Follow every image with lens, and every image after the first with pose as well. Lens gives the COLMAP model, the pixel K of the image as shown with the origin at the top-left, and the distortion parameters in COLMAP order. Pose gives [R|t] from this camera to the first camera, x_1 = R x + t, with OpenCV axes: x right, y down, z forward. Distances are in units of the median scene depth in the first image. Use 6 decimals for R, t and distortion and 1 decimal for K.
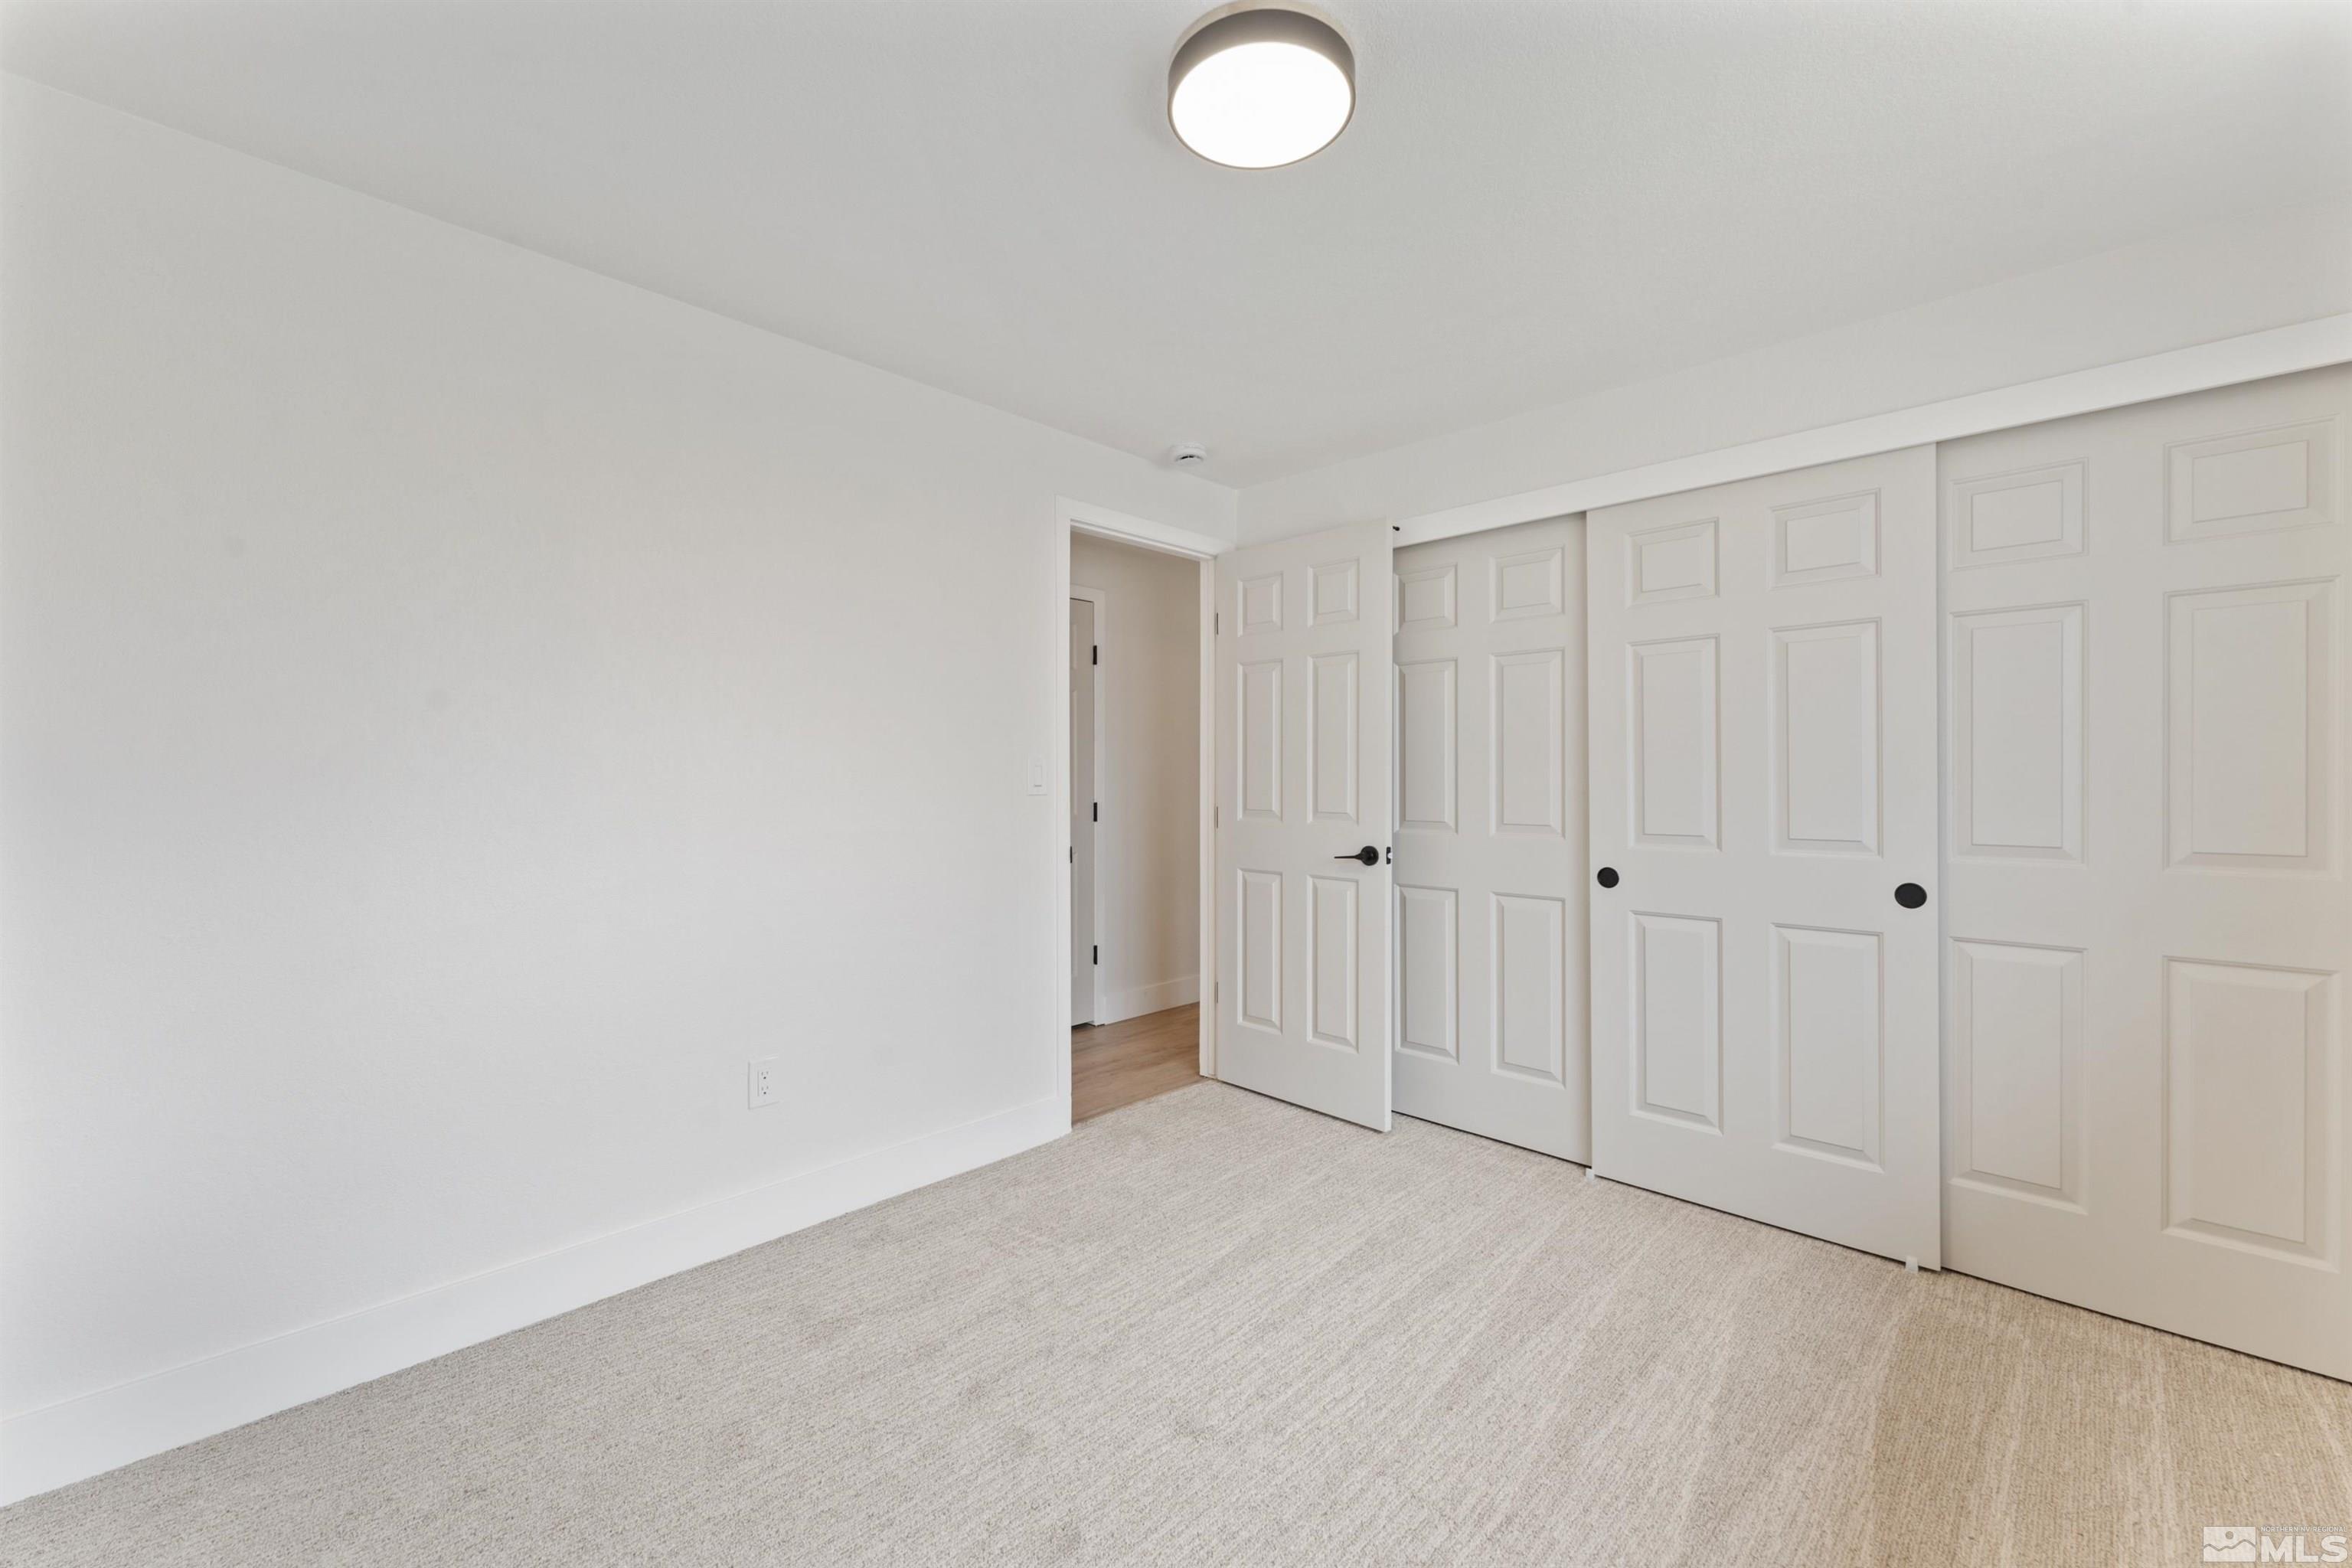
lens RADIAL K [[934.8, 0, 1178.3], [0, 934.8, 780.8], [0, 0, 1]] dist [0.000819, -0.000091]
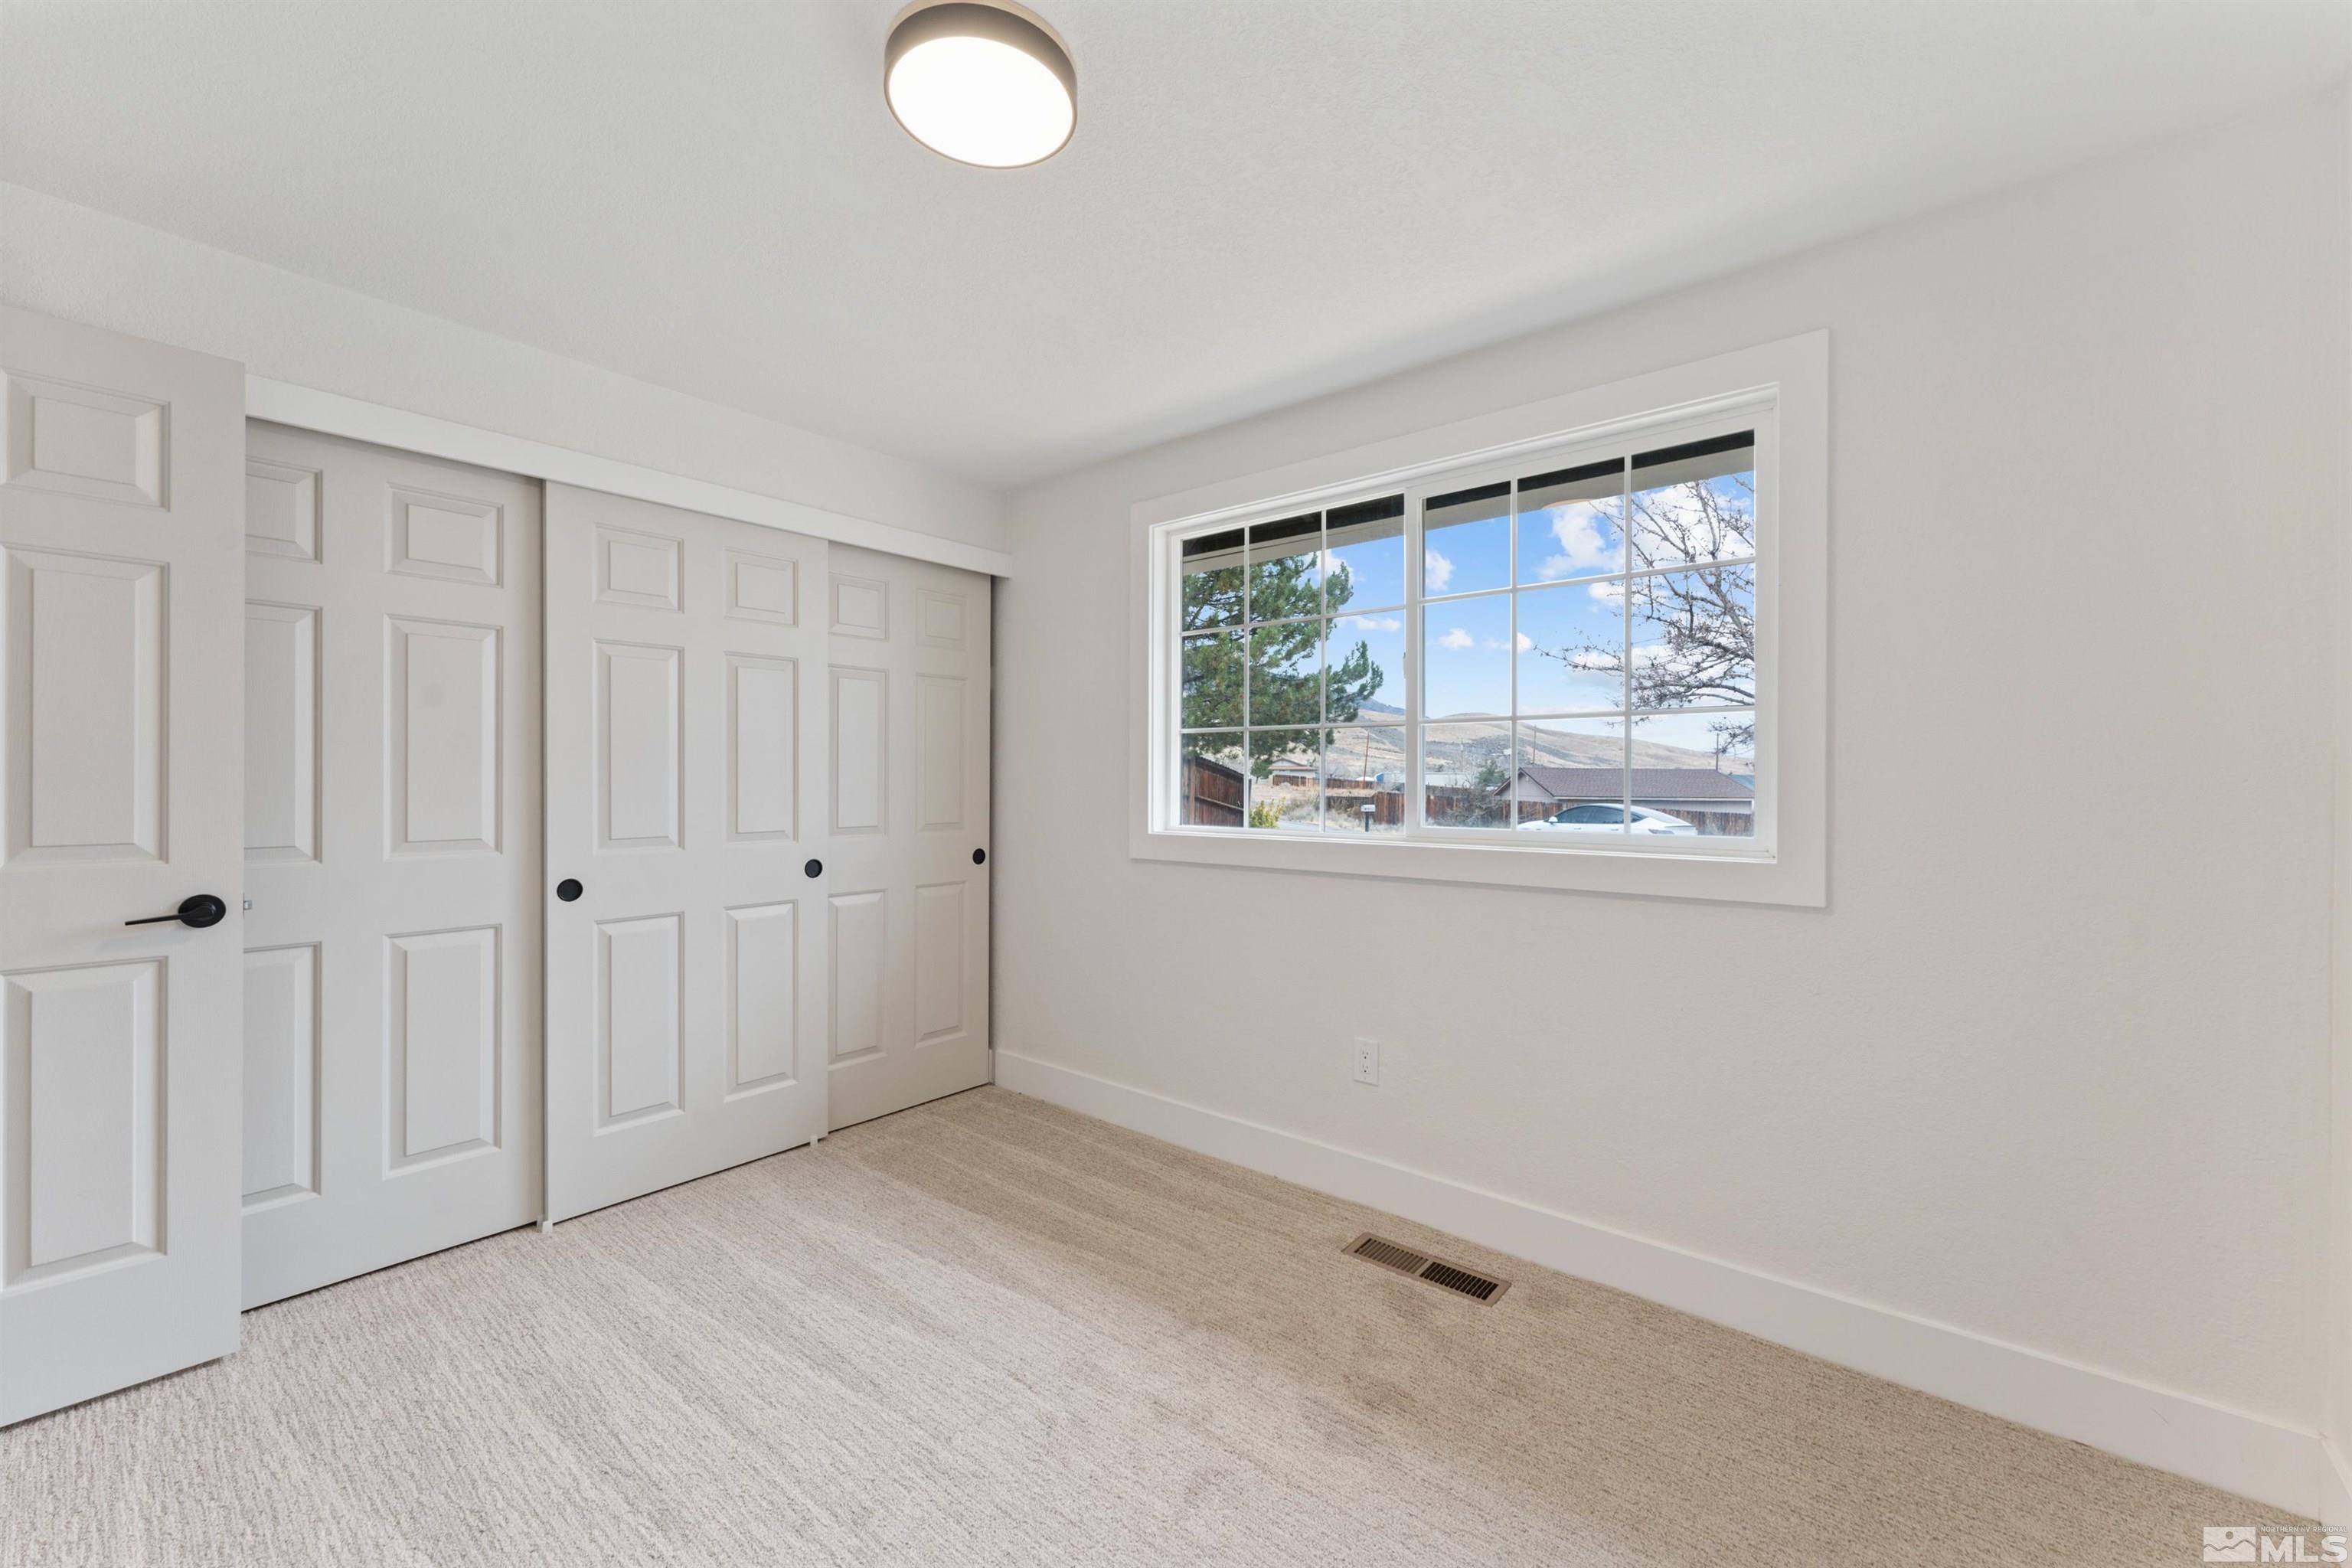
lens RADIAL K [[934.8, 0, 1177.7], [0, 934.8, 777.6], [0, 0, 1]] dist [0.000819, -0.000091]
pose [[-0.067256, 0.000316, 0.997736, -0.527335], [0.000520, 1.000000, -0.000282, -0.006499], [-0.997736, 0.000500, -0.067256, 0.497606]]
